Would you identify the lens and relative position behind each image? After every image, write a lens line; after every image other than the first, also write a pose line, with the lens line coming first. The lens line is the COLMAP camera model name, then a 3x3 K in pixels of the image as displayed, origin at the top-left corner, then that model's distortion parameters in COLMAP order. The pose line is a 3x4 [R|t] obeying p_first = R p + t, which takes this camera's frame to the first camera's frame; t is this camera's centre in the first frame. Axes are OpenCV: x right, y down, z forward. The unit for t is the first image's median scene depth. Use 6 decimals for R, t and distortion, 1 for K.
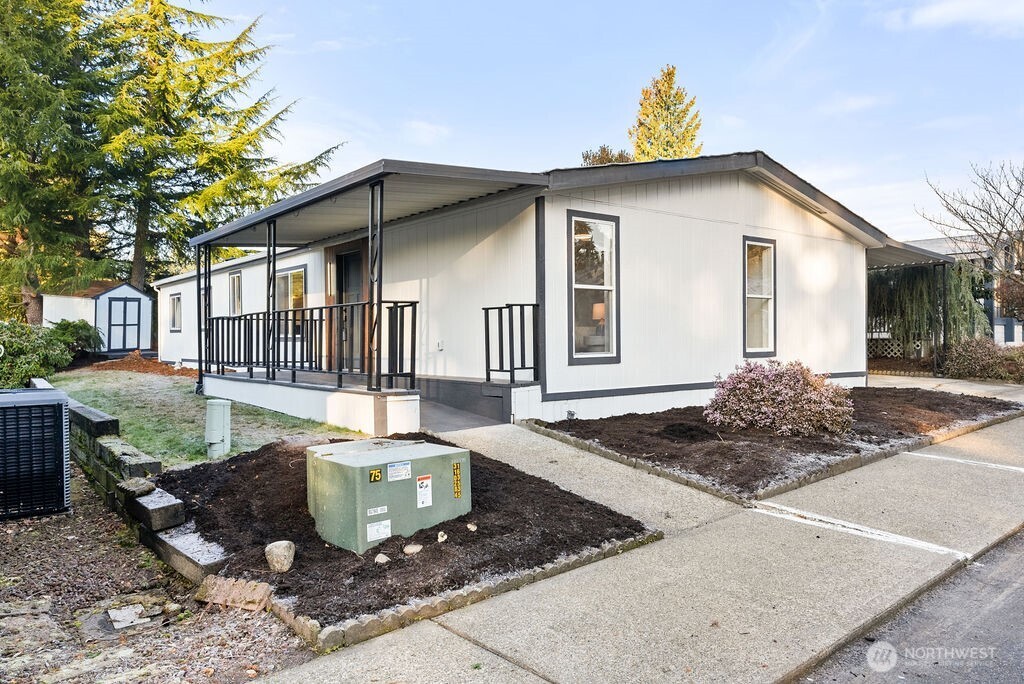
lens RADIAL K [[719.8, 0, 512.7], [0, 719.8, 343.3], [0, 0, 1]] dist [-0.000909, 0.010904]
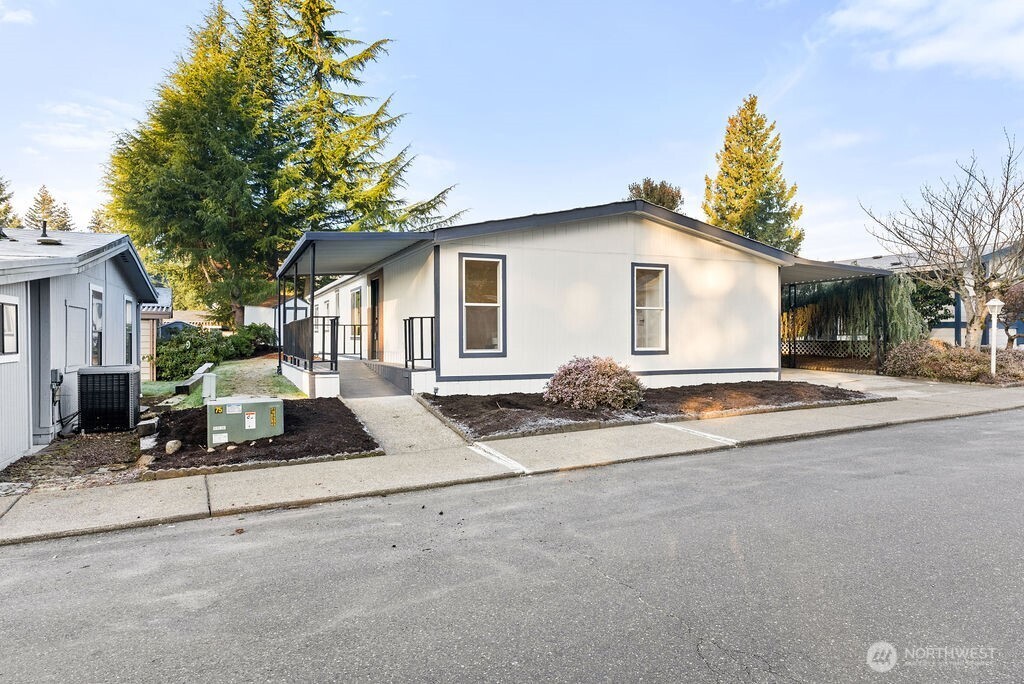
lens RADIAL K [[638.4, 0, 512.3], [0, 638.4, 334.9], [0, 0, 1]] dist [-0.003989, -0.001100]
pose [[0.967514, 0.004861, -0.252771, 0.226566], [-0.007323, 0.999934, -0.008801, -0.002630], [0.252712, 0.010366, 0.967486, -0.107097]]
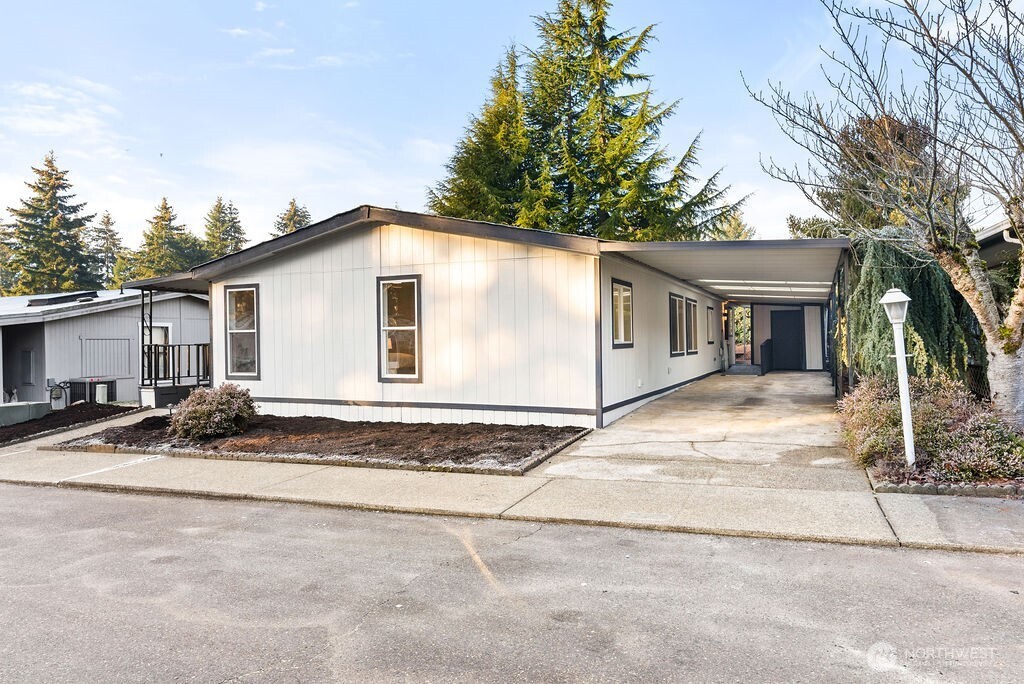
lens RADIAL K [[638.4, 0, 512.4], [0, 638.4, 334.5], [0, 0, 1]] dist [-0.003989, -0.001100]
pose [[0.433393, -0.023742, -0.900892, 0.741893], [-0.018112, 0.999222, -0.035047, -0.014733], [0.901023, 0.031506, 0.432626, 0.423070]]
